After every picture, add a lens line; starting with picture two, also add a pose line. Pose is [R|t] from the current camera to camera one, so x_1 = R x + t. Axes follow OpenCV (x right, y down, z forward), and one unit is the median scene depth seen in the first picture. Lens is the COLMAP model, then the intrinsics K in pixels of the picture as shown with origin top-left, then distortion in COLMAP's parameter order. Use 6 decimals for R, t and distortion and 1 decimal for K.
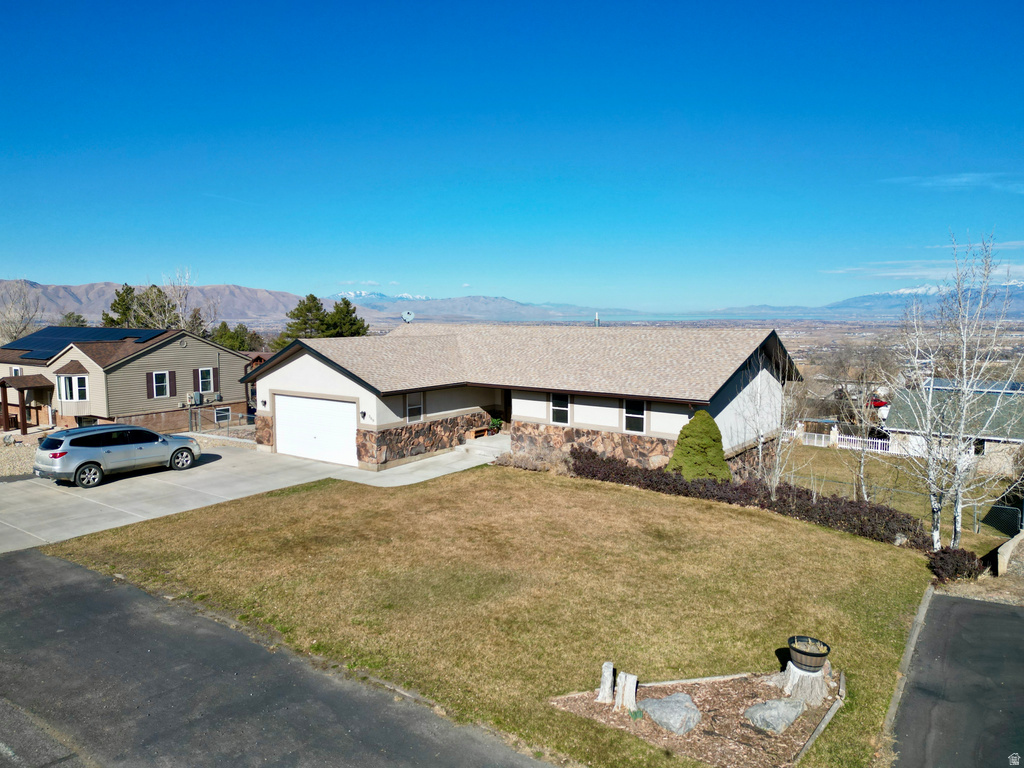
lens RADIAL K [[717.2, 0, 516.2], [0, 717.2, 387.4], [0, 0, 1]] dist [0.074079, -0.061151]
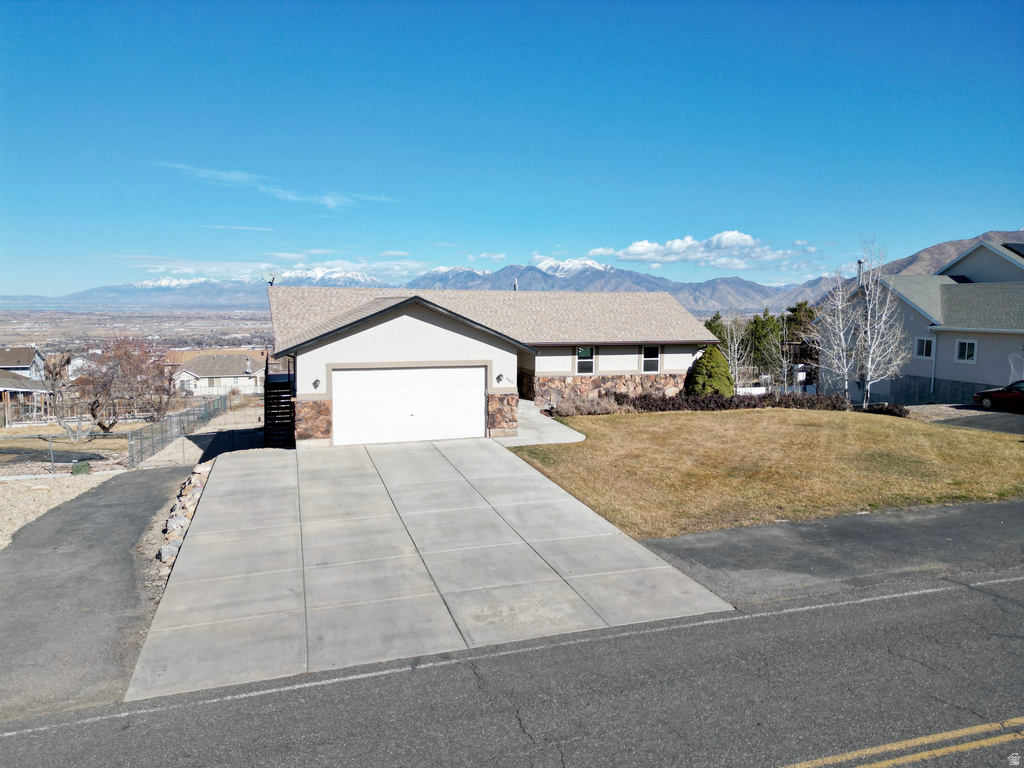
lens RADIAL K [[717.2, 0, 509.2], [0, 717.2, 357.7], [0, 0, 1]] dist [0.074079, -0.061151]
pose [[0.583879, -0.056746, 0.809855, -0.954108], [0.079578, 0.996751, 0.012469, 0.001871], [-0.807931, 0.057166, 0.586498, 0.450419]]
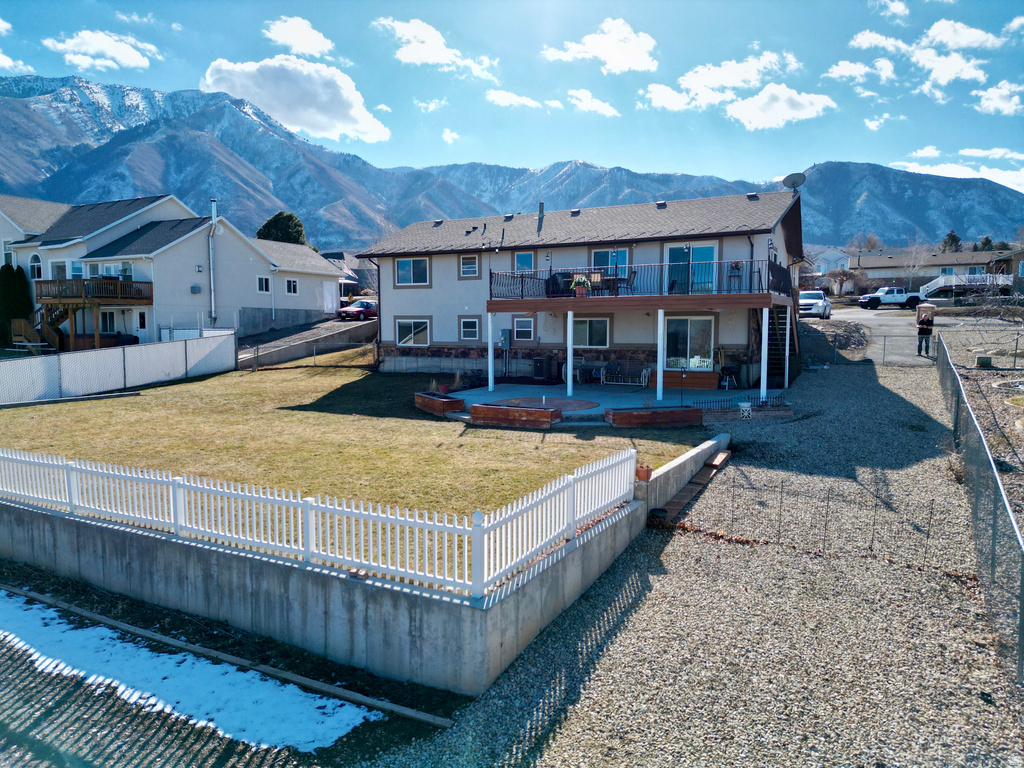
lens RADIAL K [[717.2, 0, 514.9], [0, 717.2, 380.8], [0, 0, 1]] dist [0.074079, -0.061151]
pose [[-0.985653, 0.012437, -0.168323, 0.431326], [-0.017886, 0.983969, 0.177438, -0.029174], [0.167832, 0.177903, -0.969630, 2.570279]]
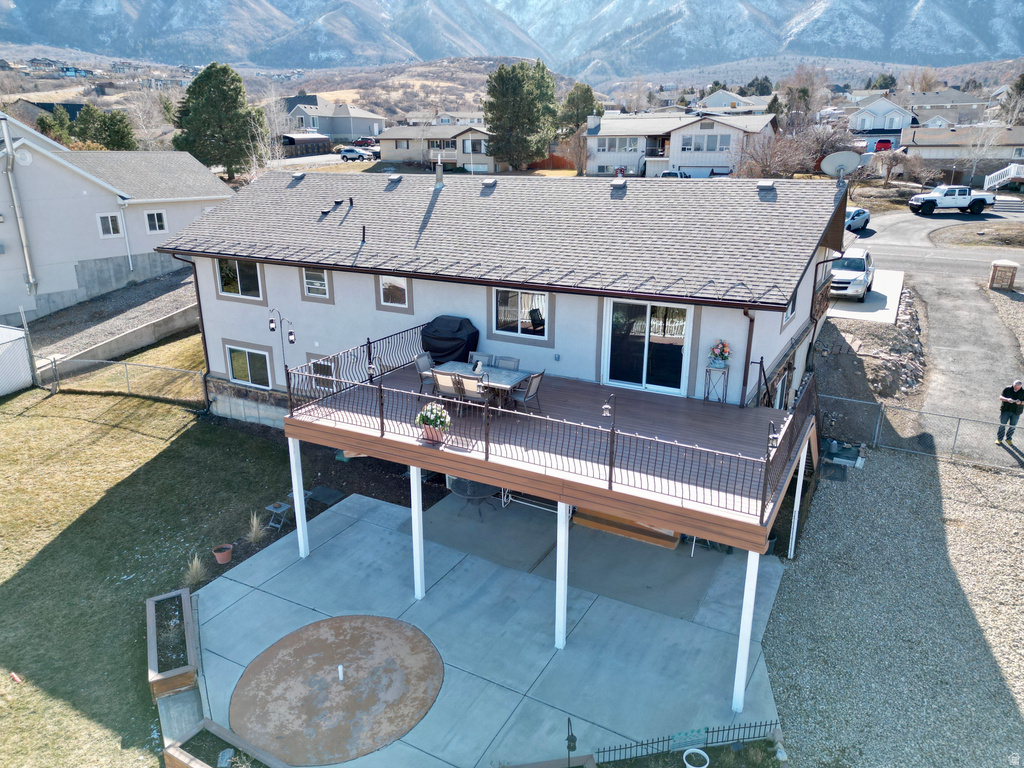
lens RADIAL K [[717.2, 0, 514.3], [0, 717.2, 378.8], [0, 0, 1]] dist [0.074079, -0.061151]
pose [[-0.989425, 0.041541, -0.138969, 0.195462], [-0.016991, 0.918318, 0.395479, -0.223704], [0.144046, 0.393658, -0.907901, 2.115076]]
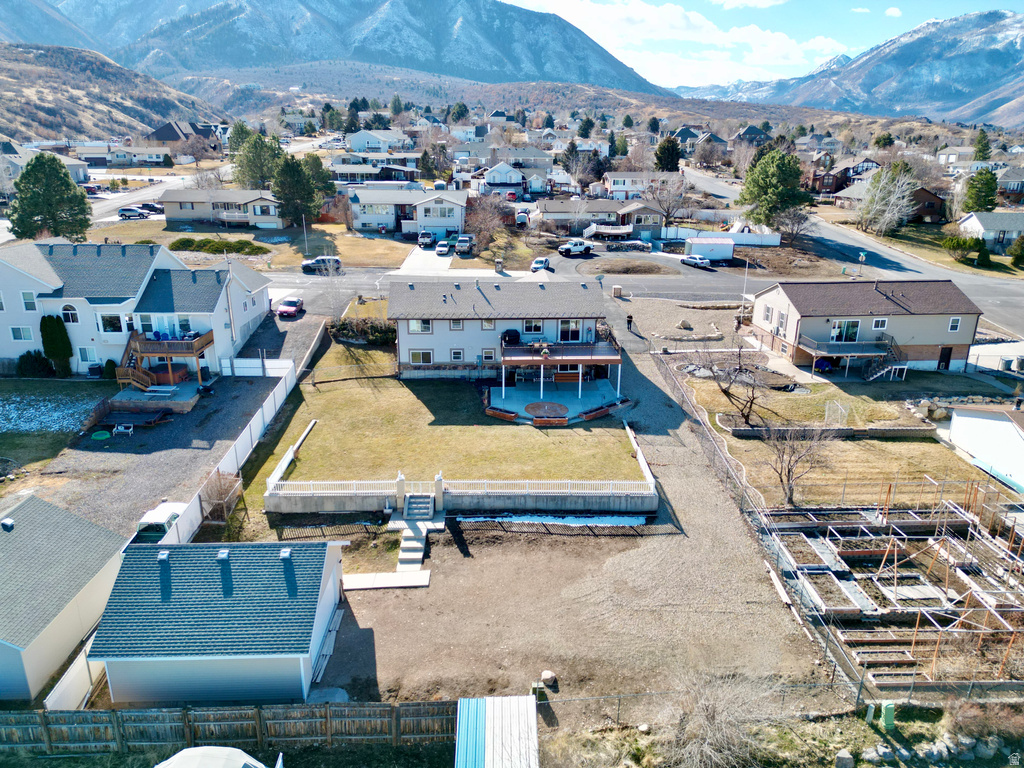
lens RADIAL K [[717.2, 0, 514.6], [0, 717.2, 381.2], [0, 0, 1]] dist [0.074079, -0.061151]
pose [[-0.773628, 0.190163, -0.604431, 1.628981], [-0.071406, 0.921663, 0.381363, -0.752466], [0.629604, 0.338193, -0.699446, 3.174372]]
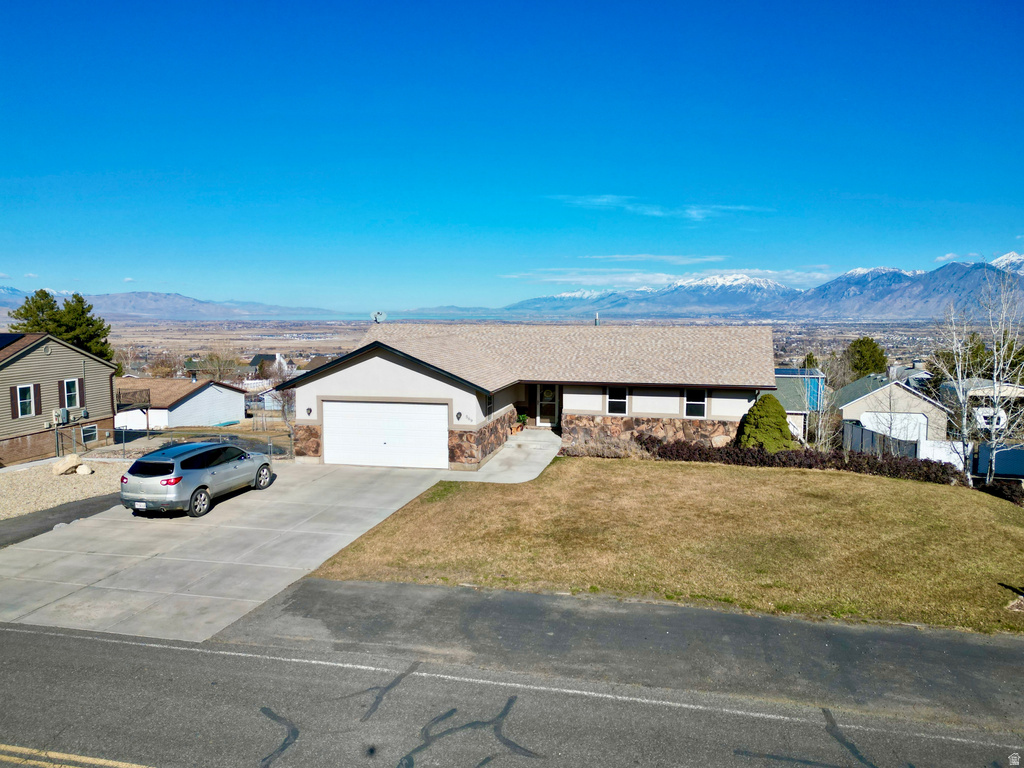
lens RADIAL K [[717.2, 0, 510.1], [0, 717.2, 384.6], [0, 0, 1]] dist [0.074079, -0.061151]
pose [[0.917157, -0.039460, 0.396569, -0.543157], [0.040781, 0.999155, 0.005104, -0.007489], [-0.396435, 0.011492, 0.917991, 0.056758]]
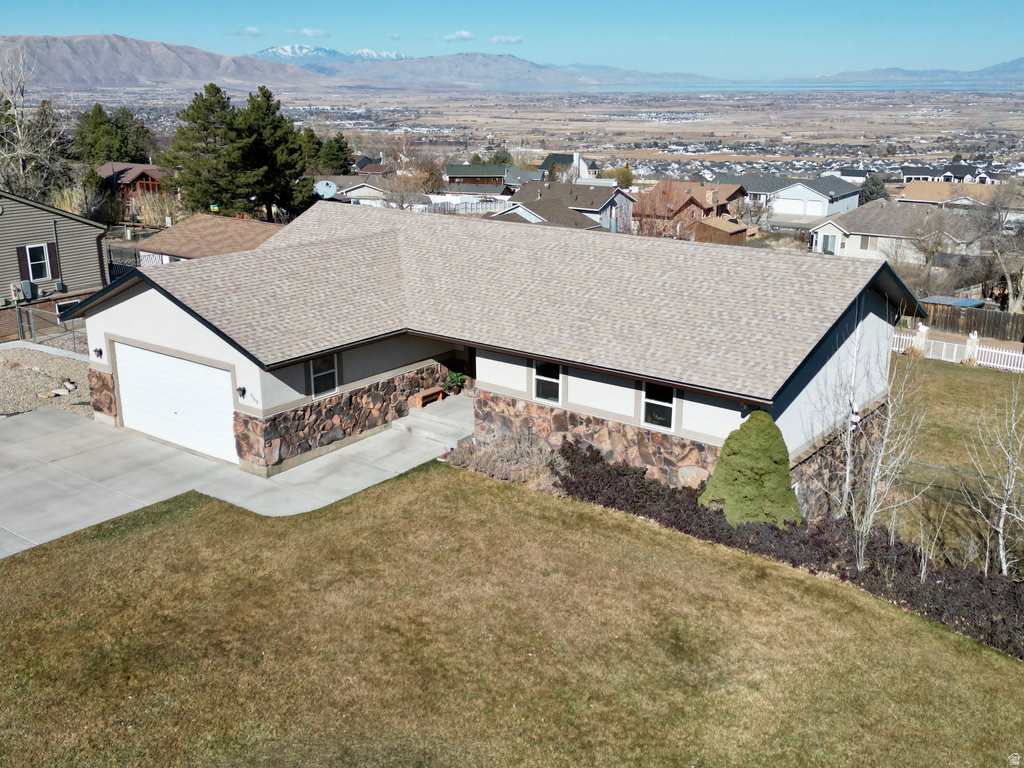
lens RADIAL K [[1007.8, 0, 519.1], [0, 1007.8, 382.8], [0, 0, 1]] dist [0.054896, 0.000000]
pose [[0.999947, 0.005733, -0.008590, 0.045265], [-0.004033, 0.982493, 0.186255, -0.141809], [0.009507, -0.186210, 0.982464, 0.107112]]
